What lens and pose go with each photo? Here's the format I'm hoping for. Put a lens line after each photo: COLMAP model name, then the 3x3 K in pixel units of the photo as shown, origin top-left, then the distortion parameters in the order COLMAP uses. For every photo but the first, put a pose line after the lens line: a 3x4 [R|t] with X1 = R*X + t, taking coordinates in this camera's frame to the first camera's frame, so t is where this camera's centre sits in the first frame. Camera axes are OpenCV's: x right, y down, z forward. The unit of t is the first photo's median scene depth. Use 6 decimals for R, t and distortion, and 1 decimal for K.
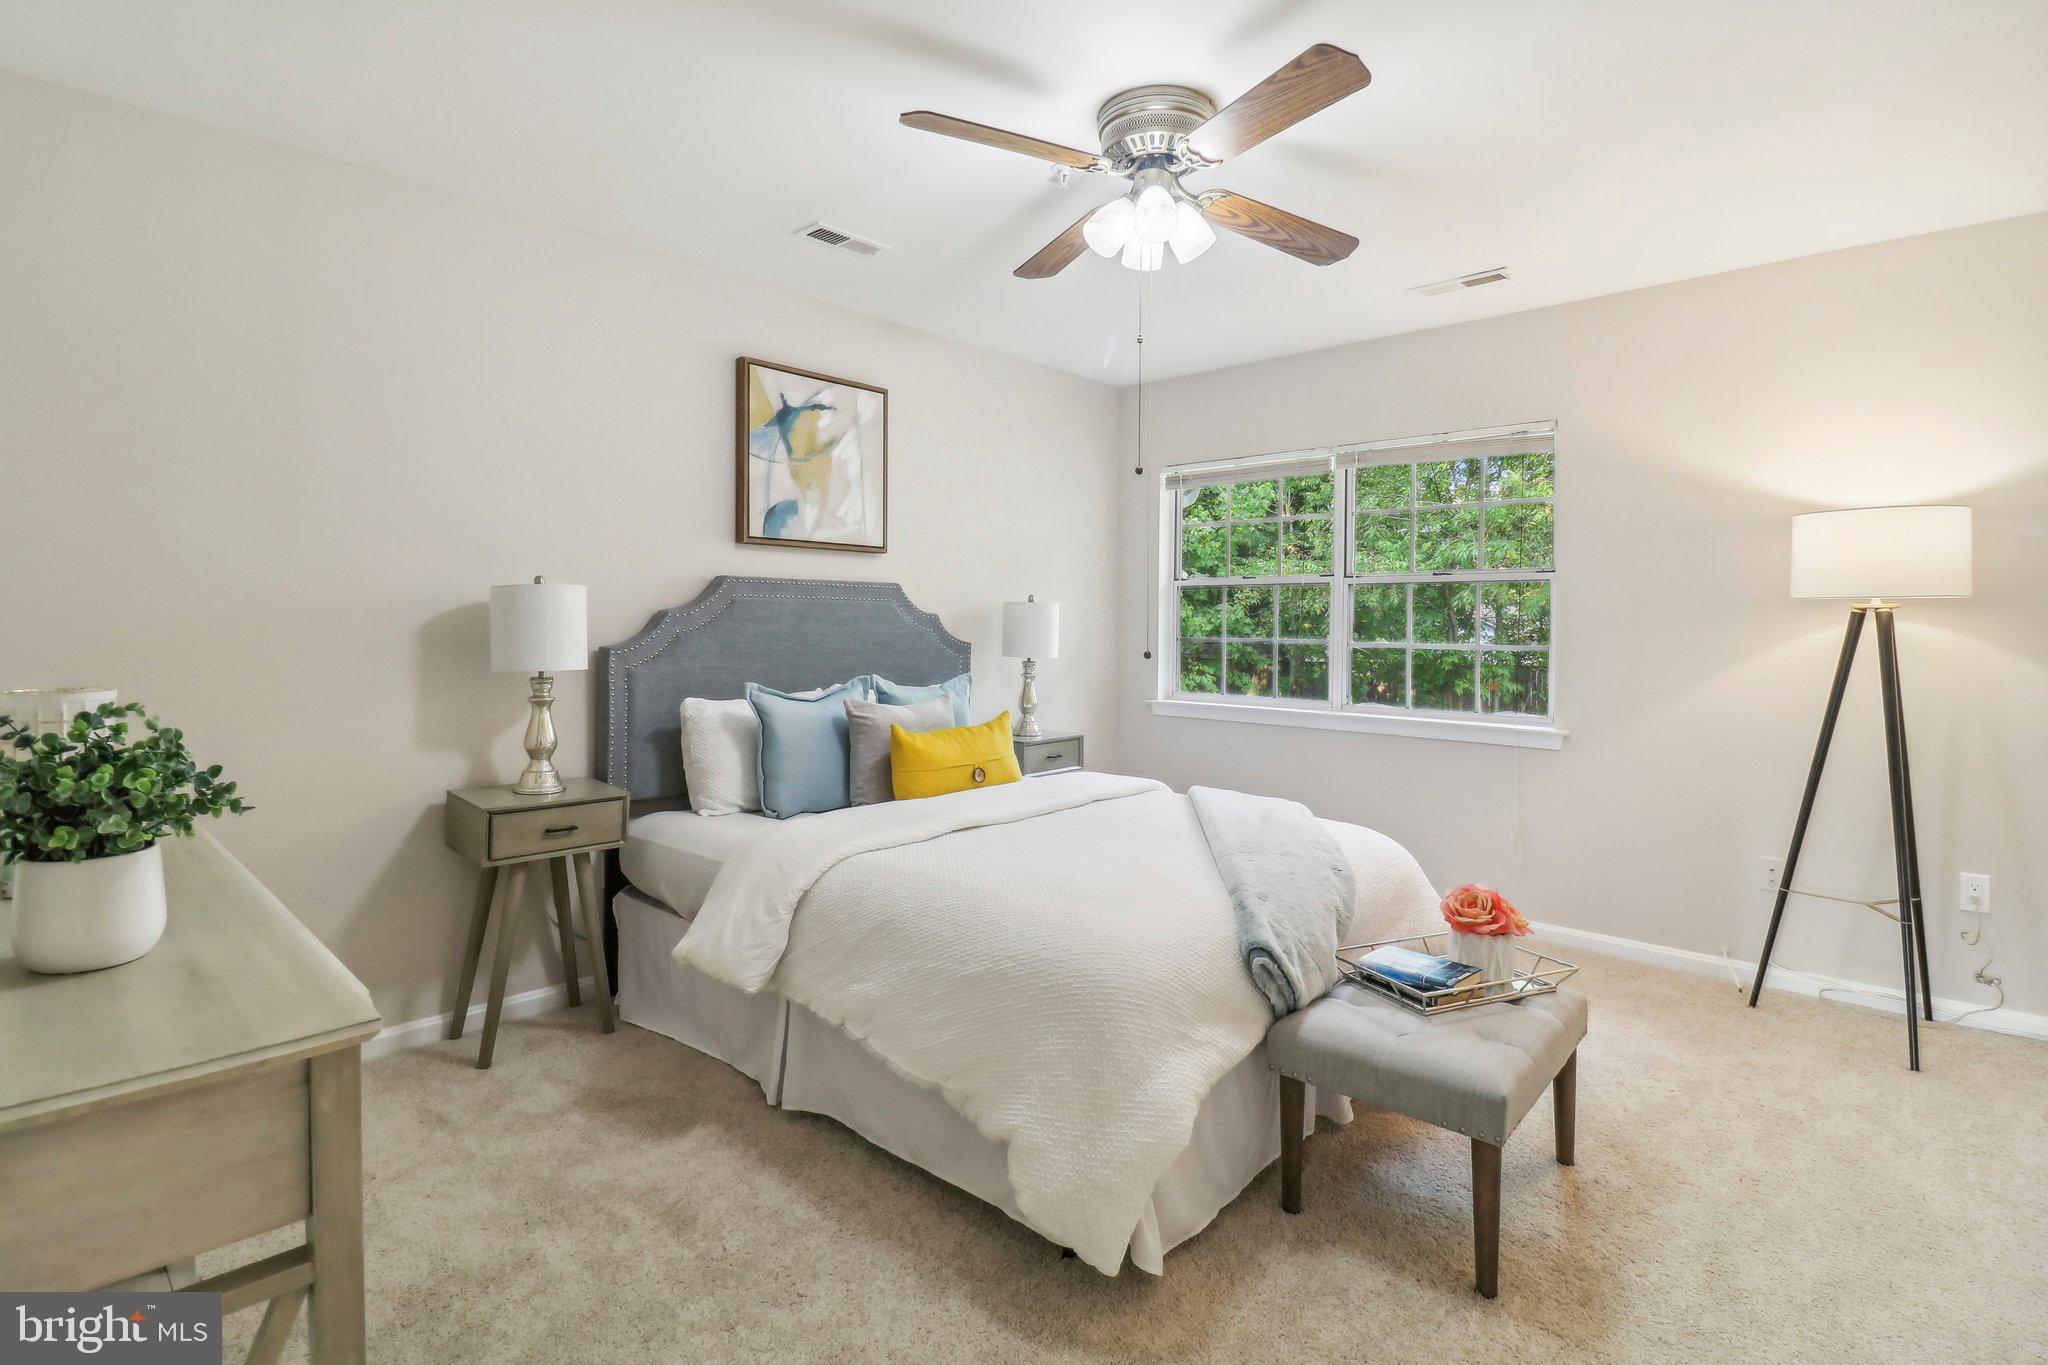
lens RADIAL K [[992.6, 0, 1019.6], [0, 992.6, 621.6], [0, 0, 1]] dist [0.002927, 0.000641]
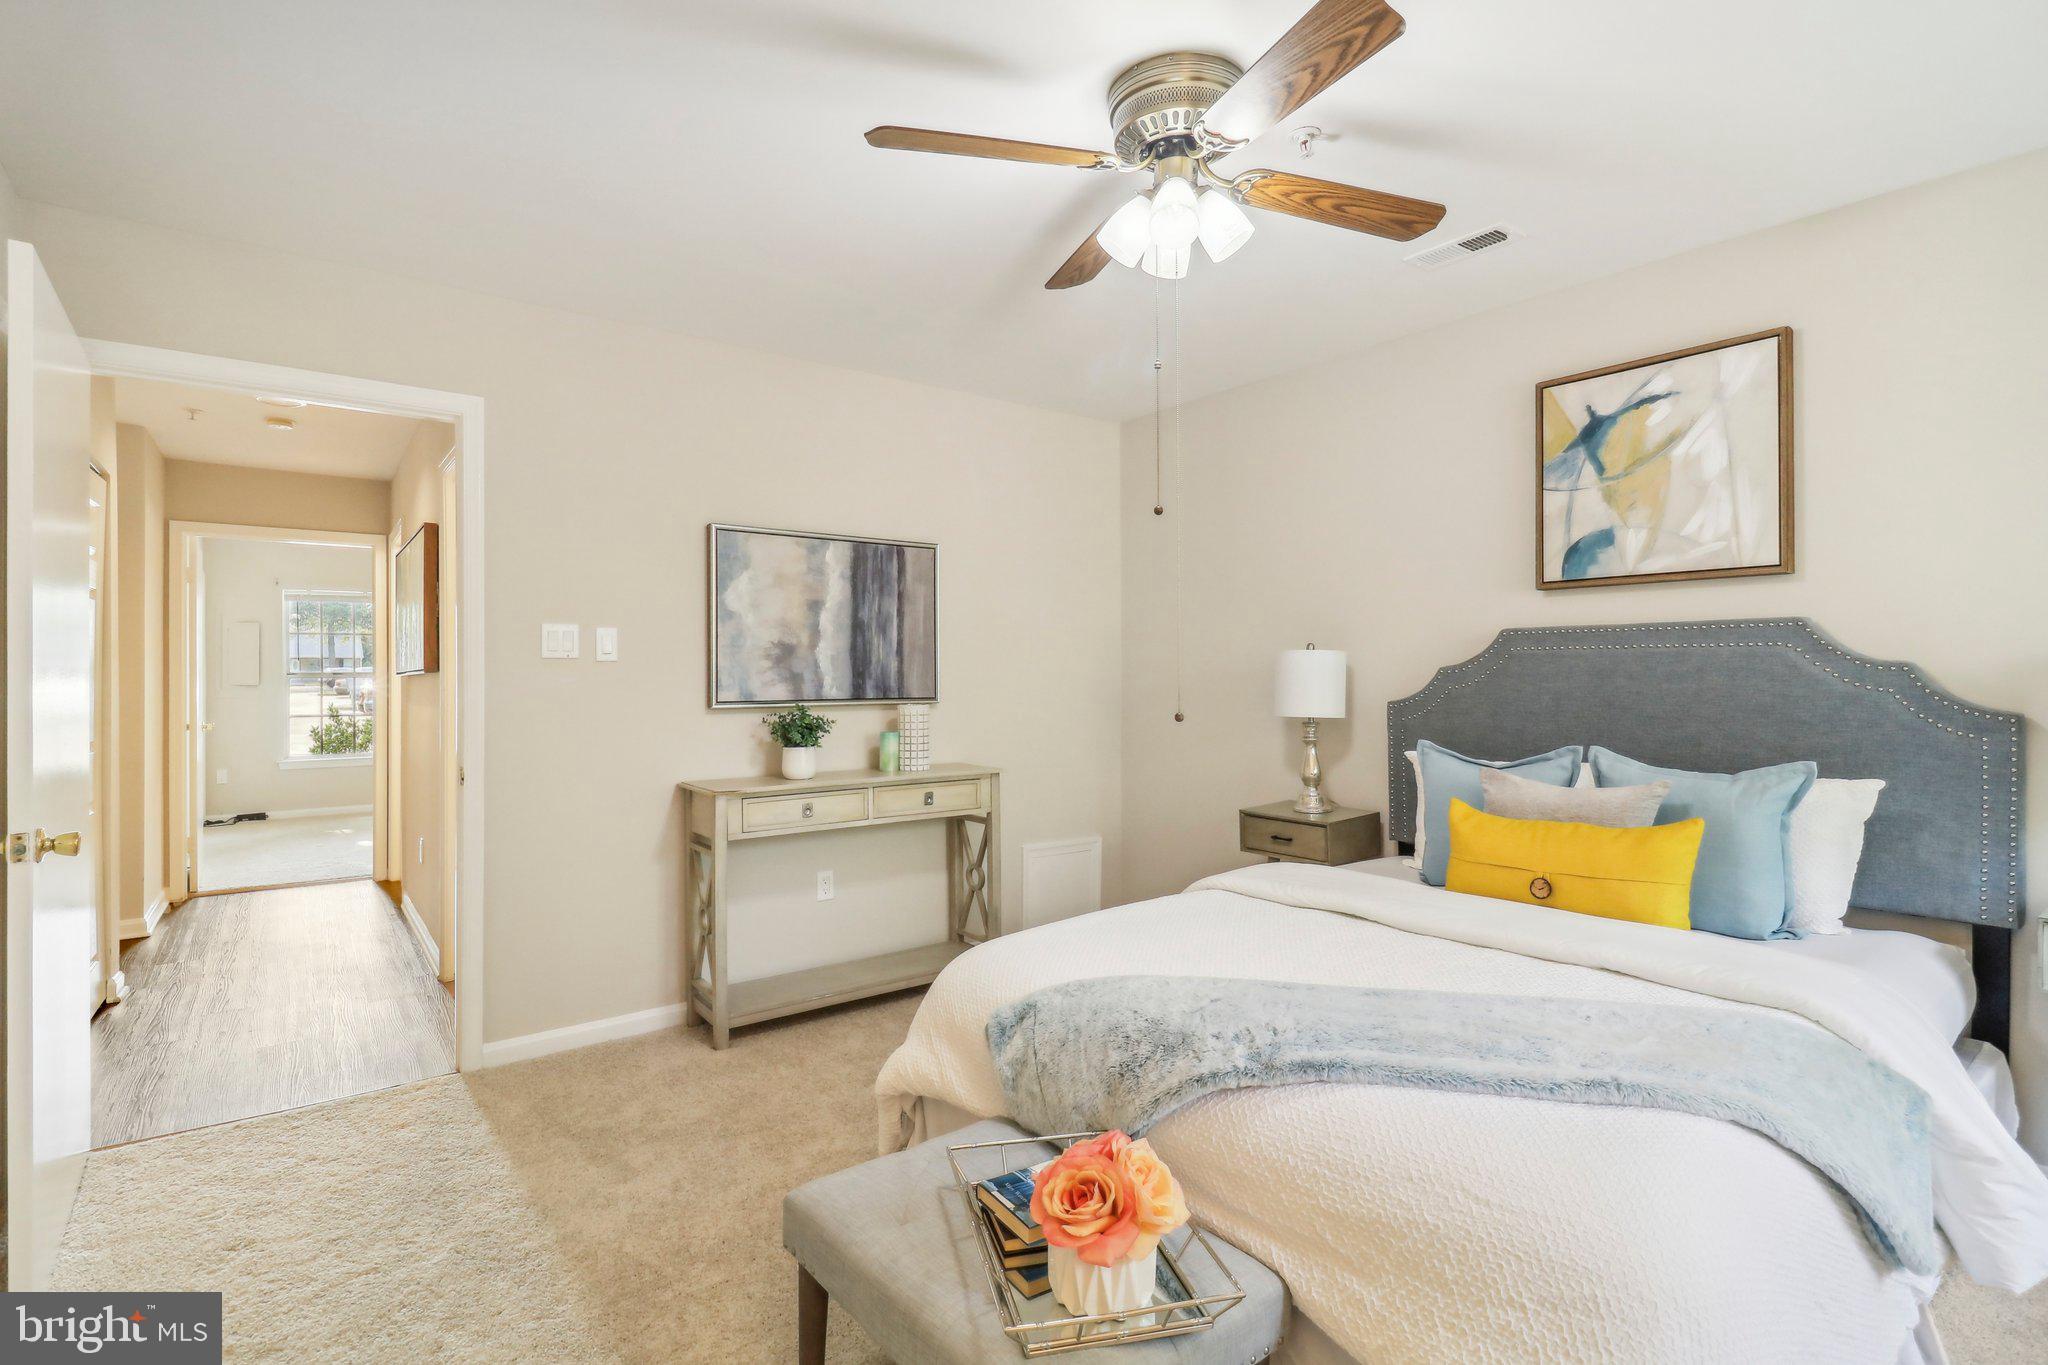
lens RADIAL K [[984.0, 0, 1025.3], [0, 984.0, 669.6], [0, 0, 1]] dist [-0.001688, -0.013740]
pose [[-0.169779, -0.008152, -0.985448, 0.646459], [0.004081, 0.999951, -0.008975, -0.000968], [0.985474, -0.005545, -0.169738, 0.661221]]
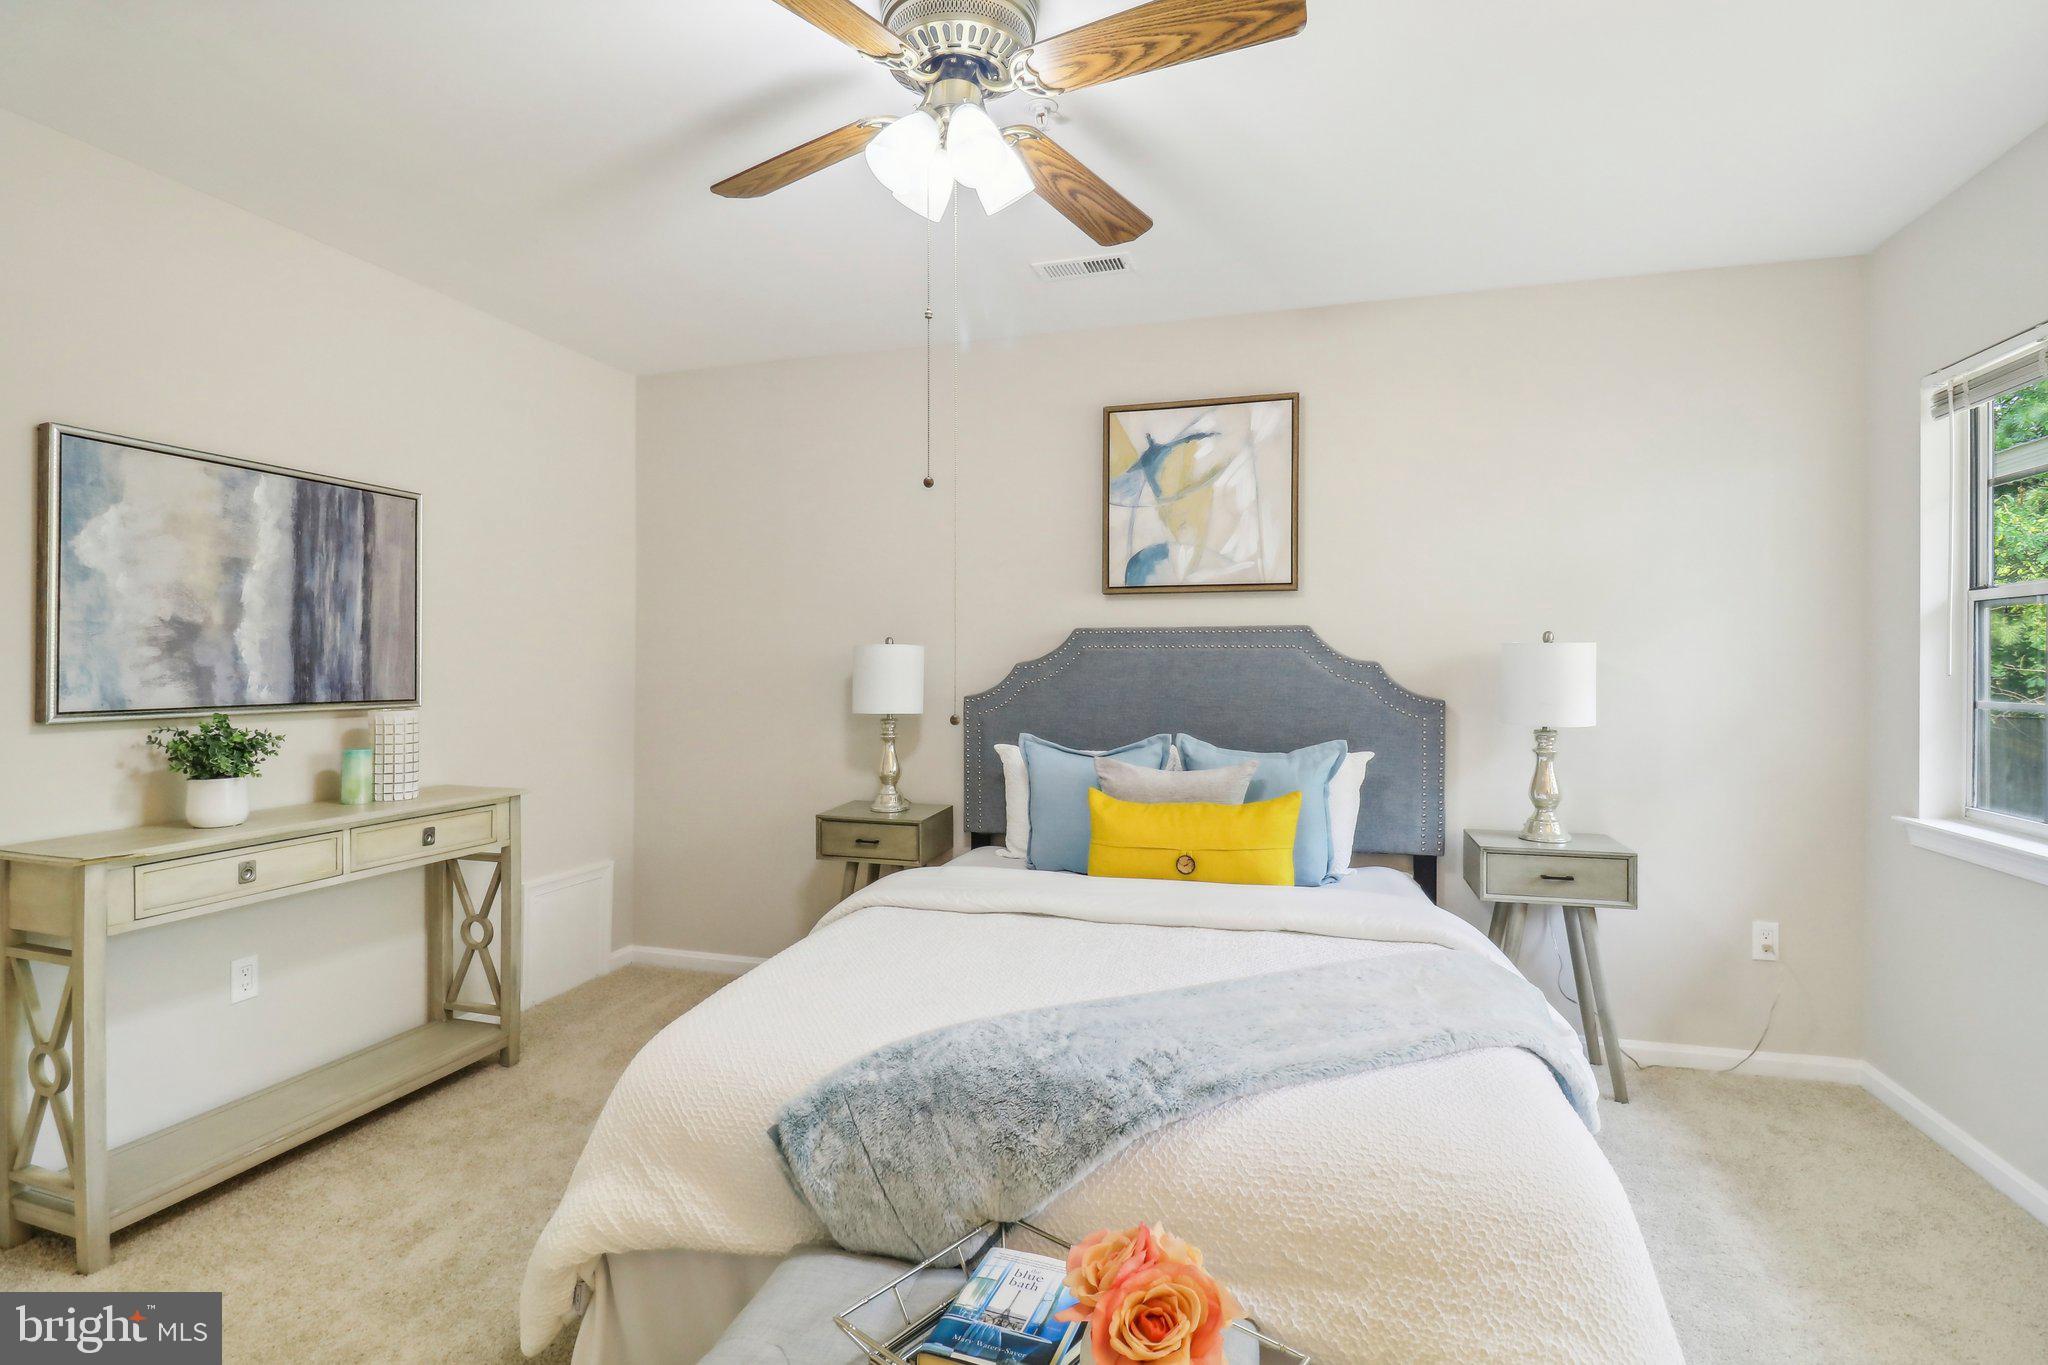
lens RADIAL K [[973.3, 0, 1022.7], [0, 973.3, 666.0], [0, 0, 1]] dist [0.001754, -0.012936]
pose [[0.449341, -0.004424, -0.893349, 0.532031], [0.002972, 0.999990, -0.003457, -0.003599], [0.893355, -0.001101, 0.449349, 0.466025]]
